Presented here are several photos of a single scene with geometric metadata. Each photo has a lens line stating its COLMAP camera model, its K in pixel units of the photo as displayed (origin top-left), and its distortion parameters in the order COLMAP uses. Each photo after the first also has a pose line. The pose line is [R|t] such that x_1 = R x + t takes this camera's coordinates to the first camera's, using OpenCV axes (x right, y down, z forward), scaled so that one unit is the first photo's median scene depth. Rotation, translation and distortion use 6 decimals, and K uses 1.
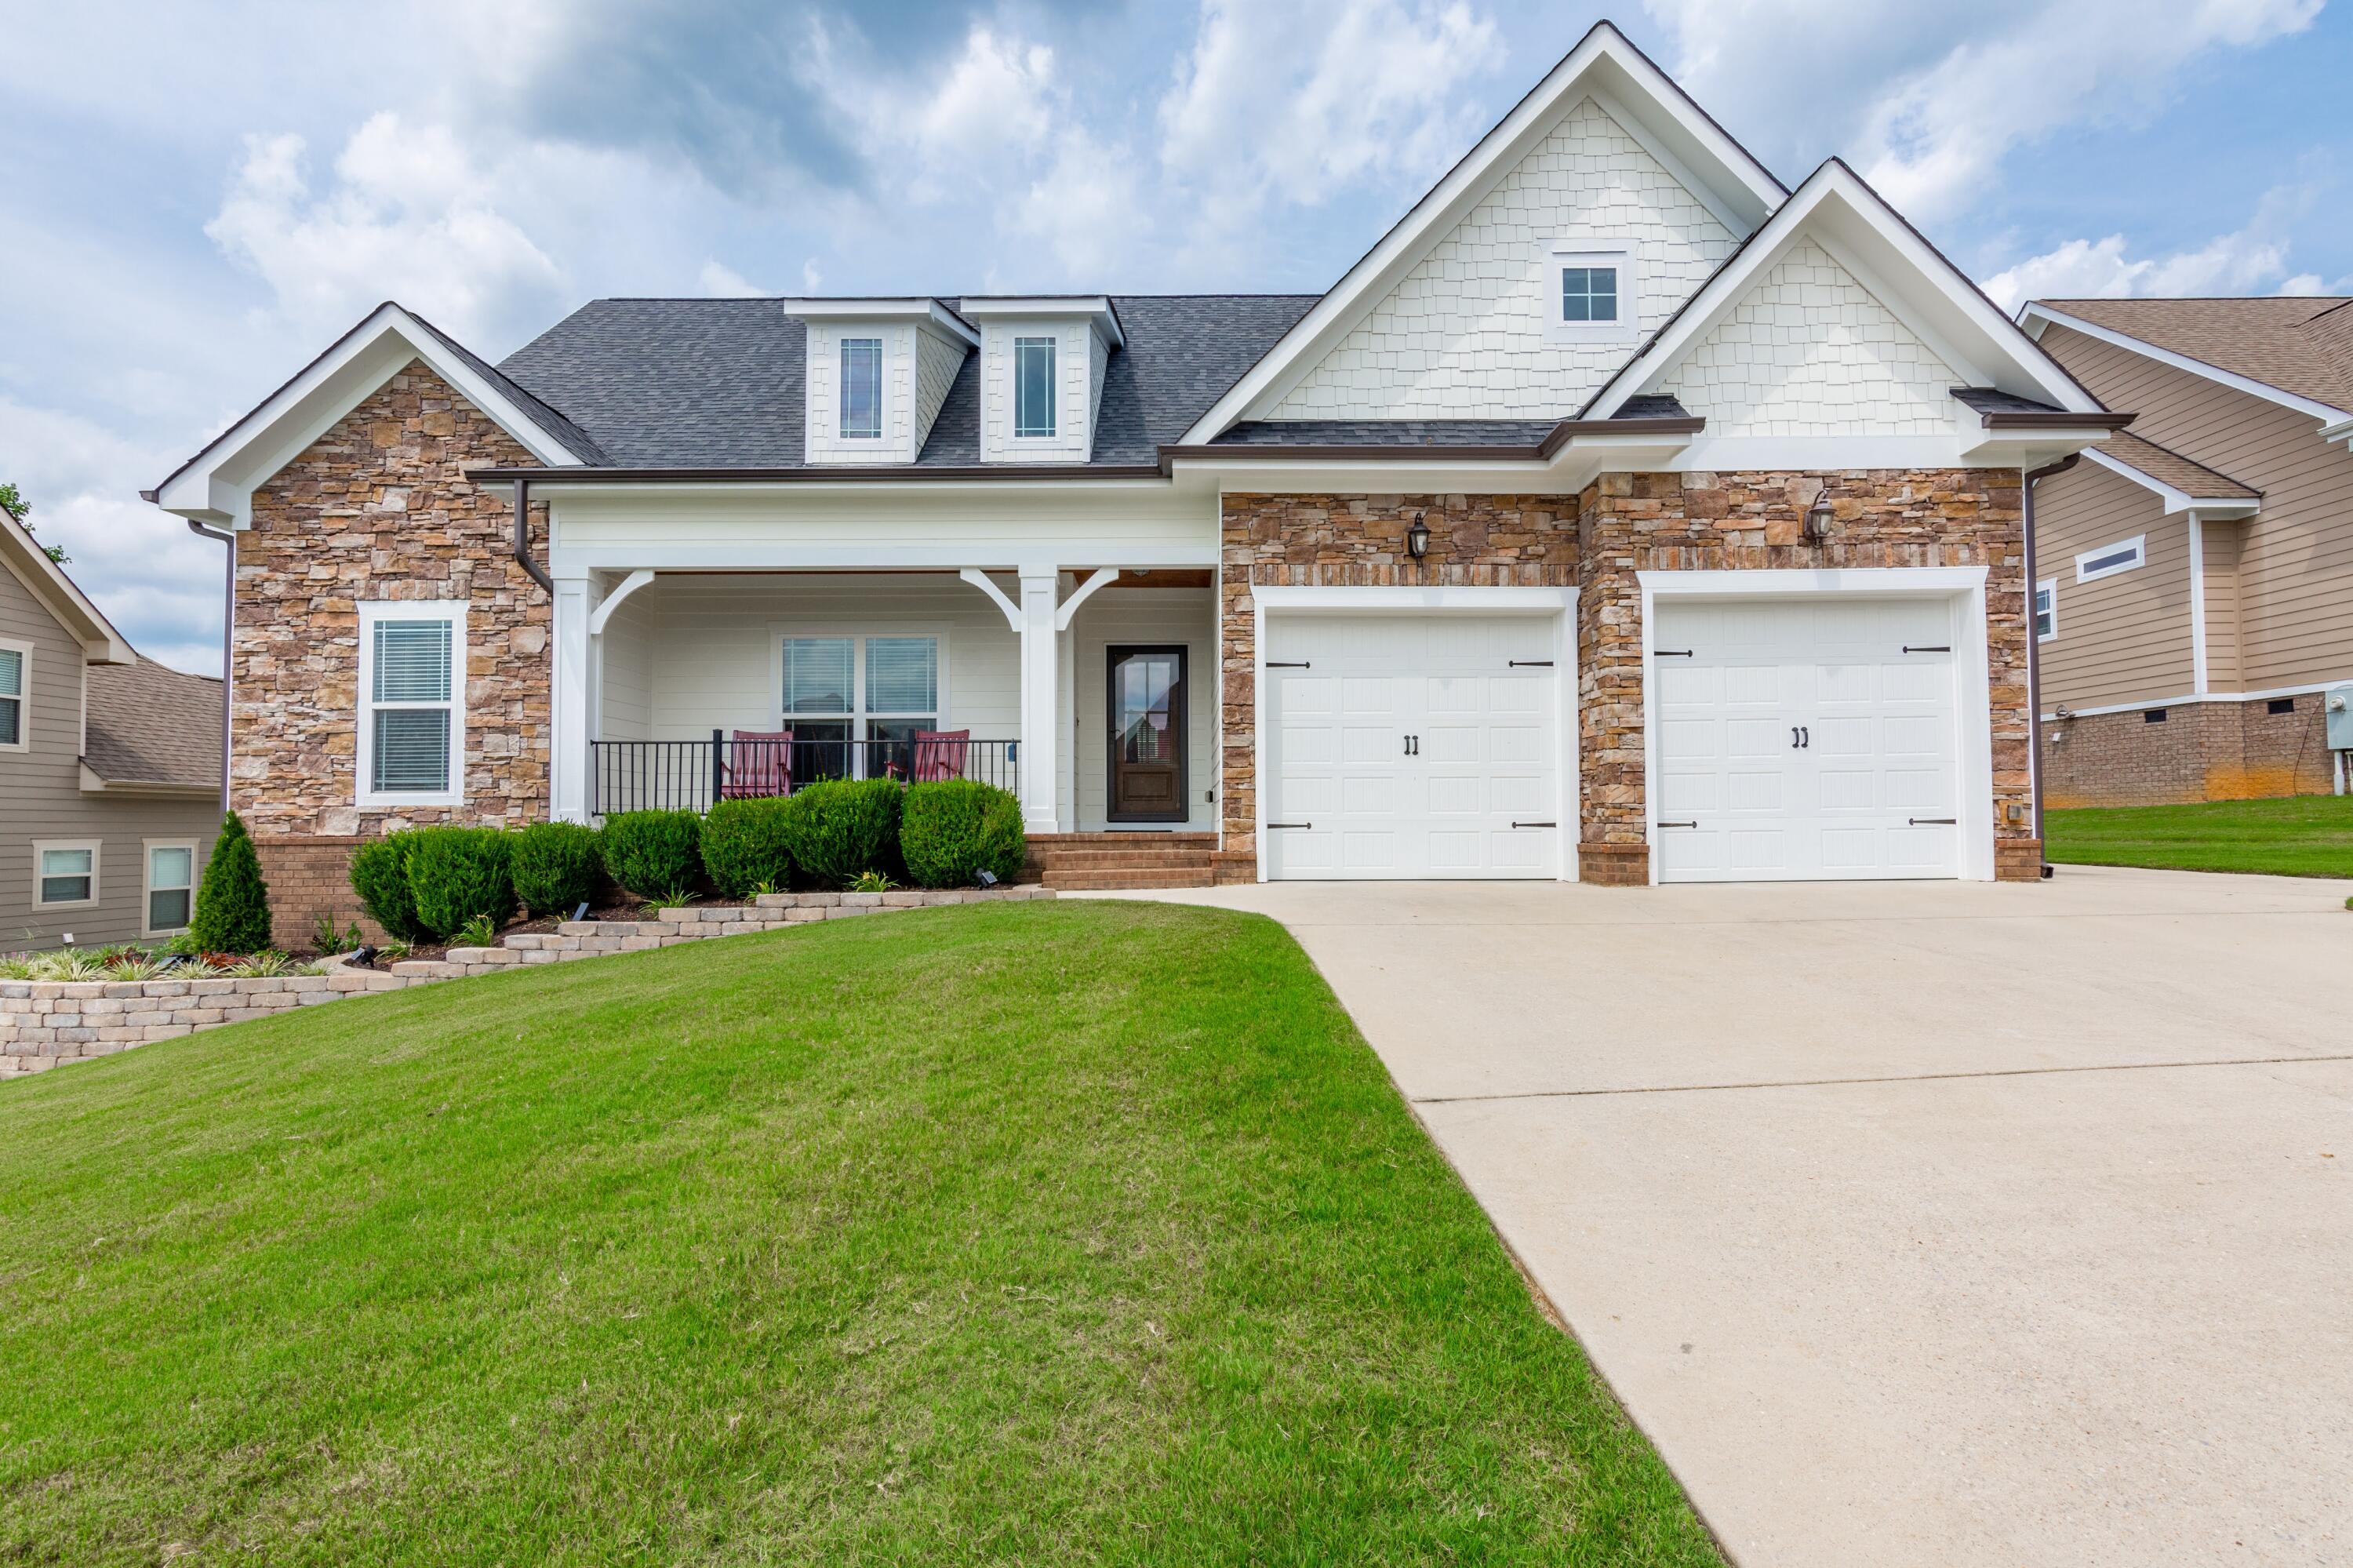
lens RADIAL K [[1337.4, 0, 1215.8], [0, 1337.4, 825.8], [0, 0, 1]] dist [-0.001228, -0.003911]
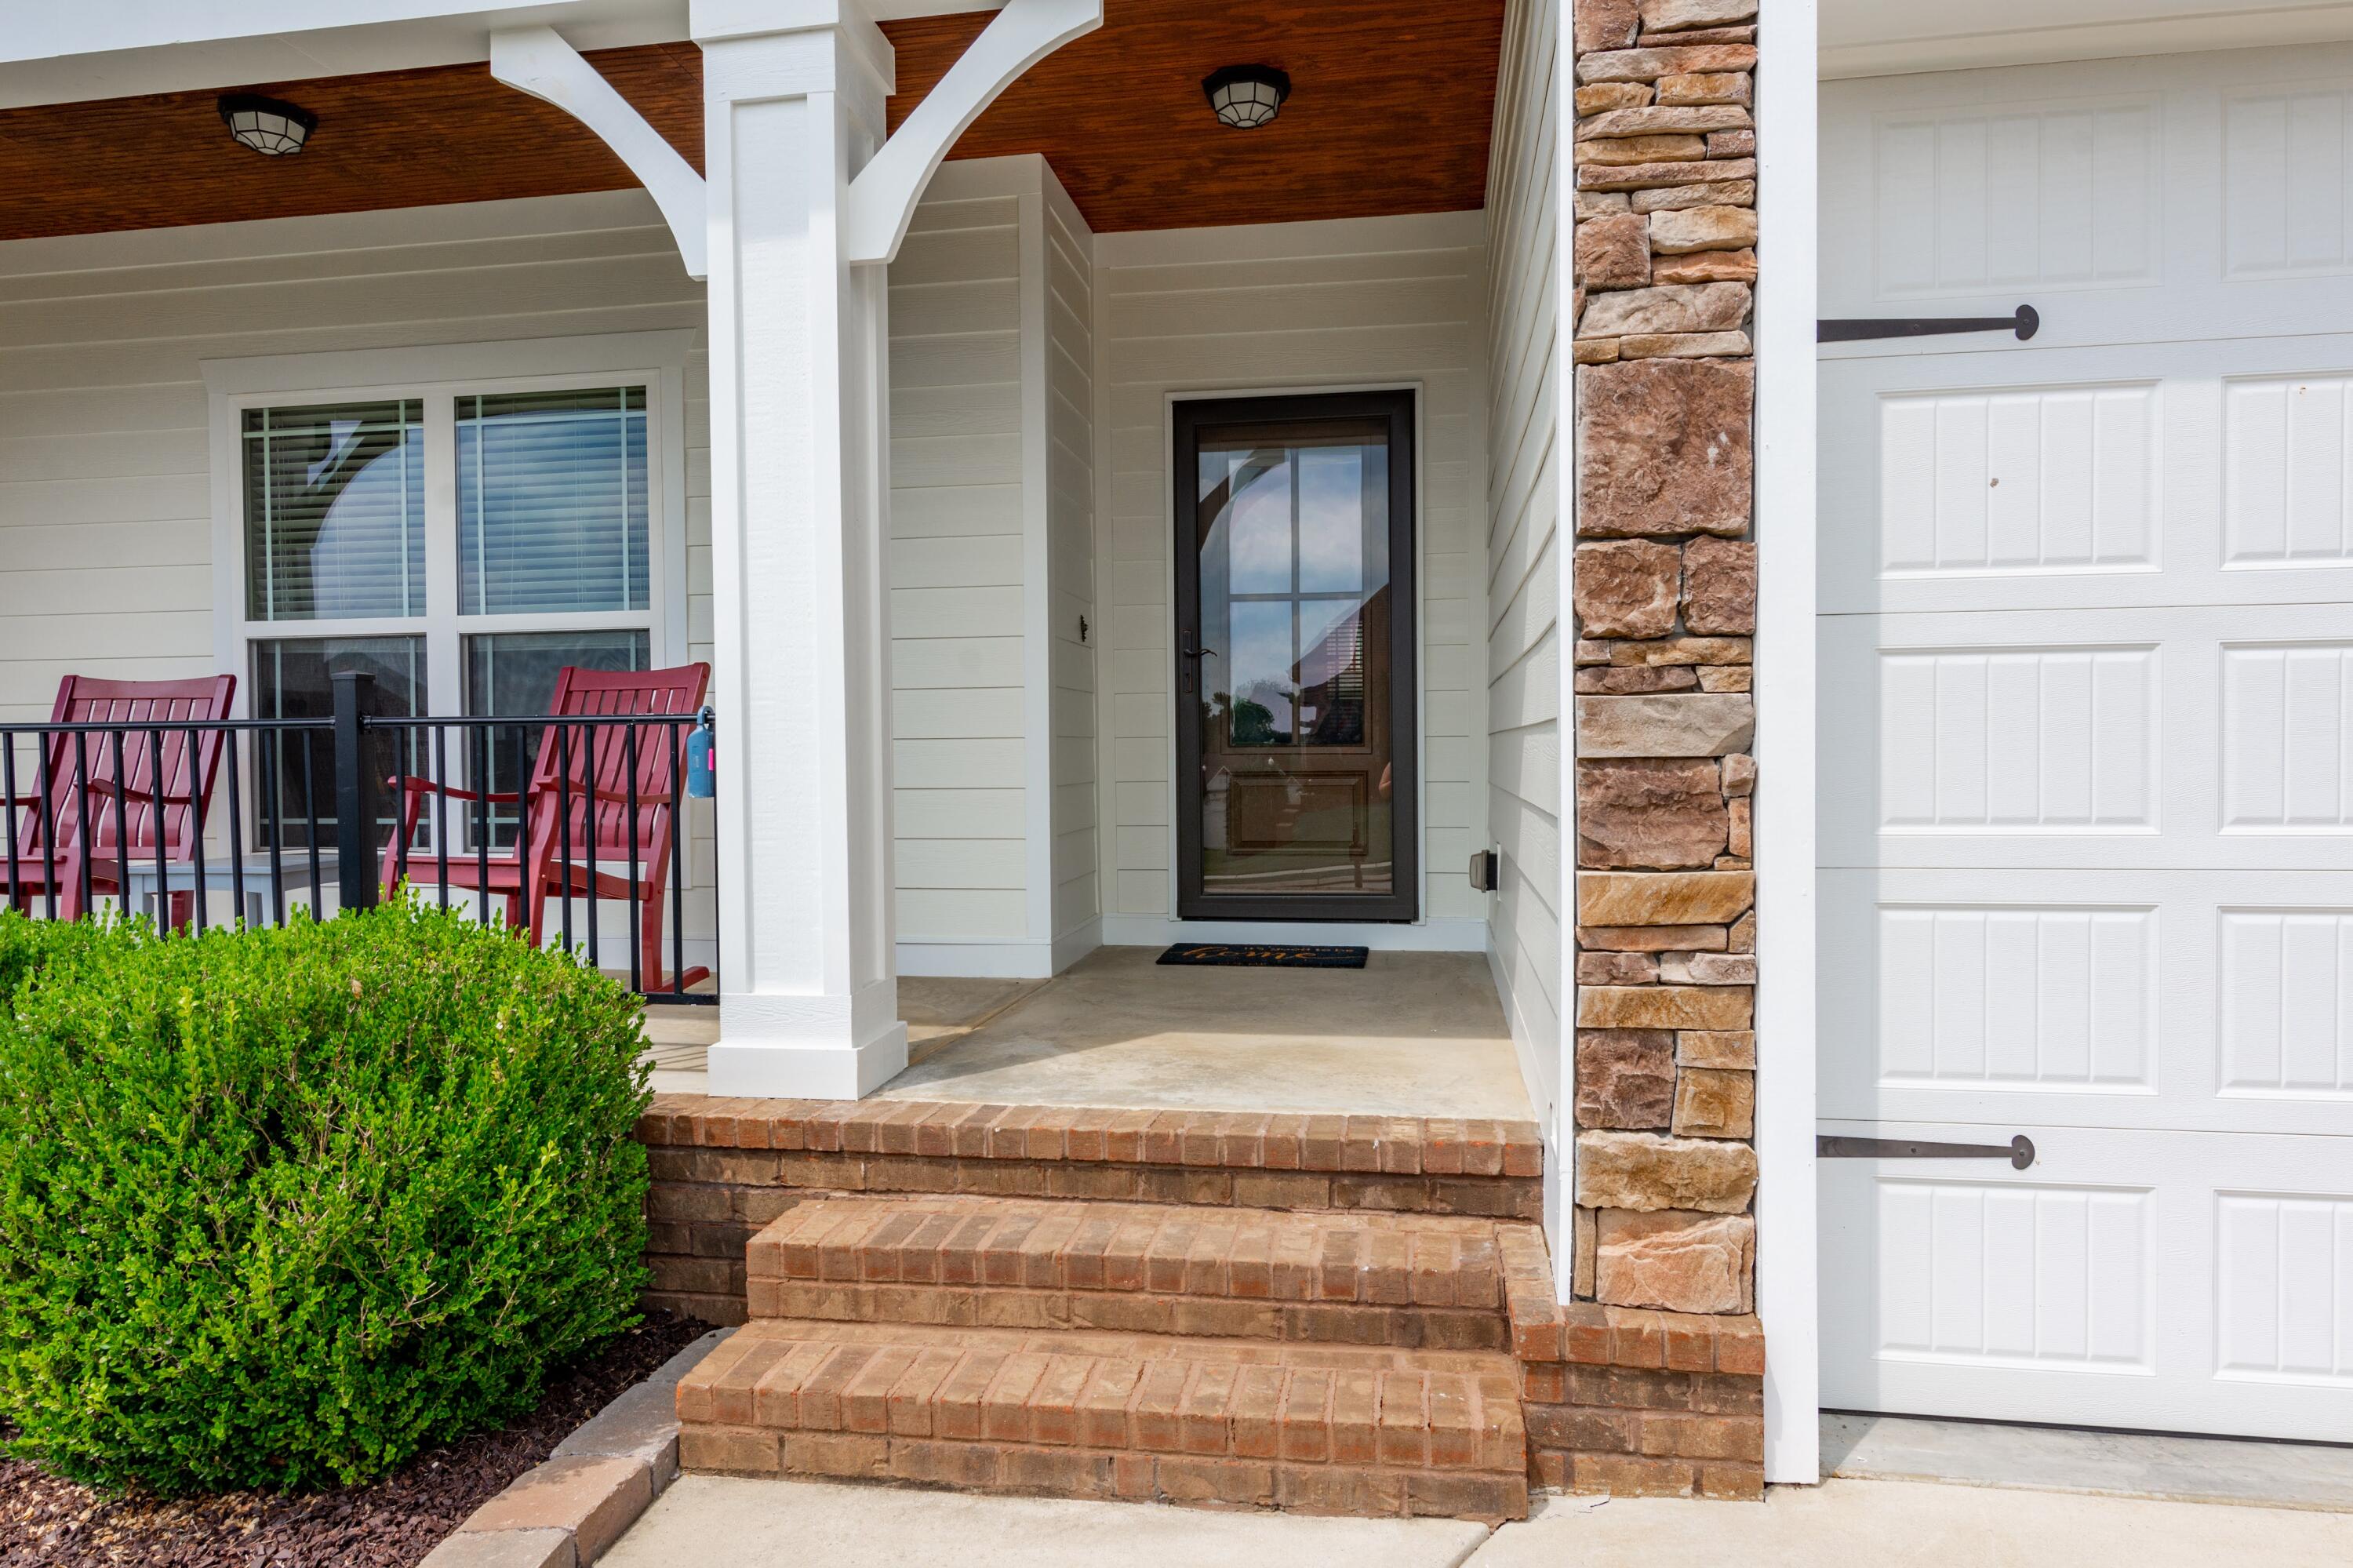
lens RADIAL K [[1729.8, 0, 1102.9], [0, 1729.8, 800.6], [0, 0, 1]] dist [0.000976, 0.000027]
pose [[0.976405, 0.001084, -0.215945, -0.006699], [0.004962, 0.999611, 0.027451, -0.054475], [0.215891, -0.027874, 0.976020, 0.673271]]
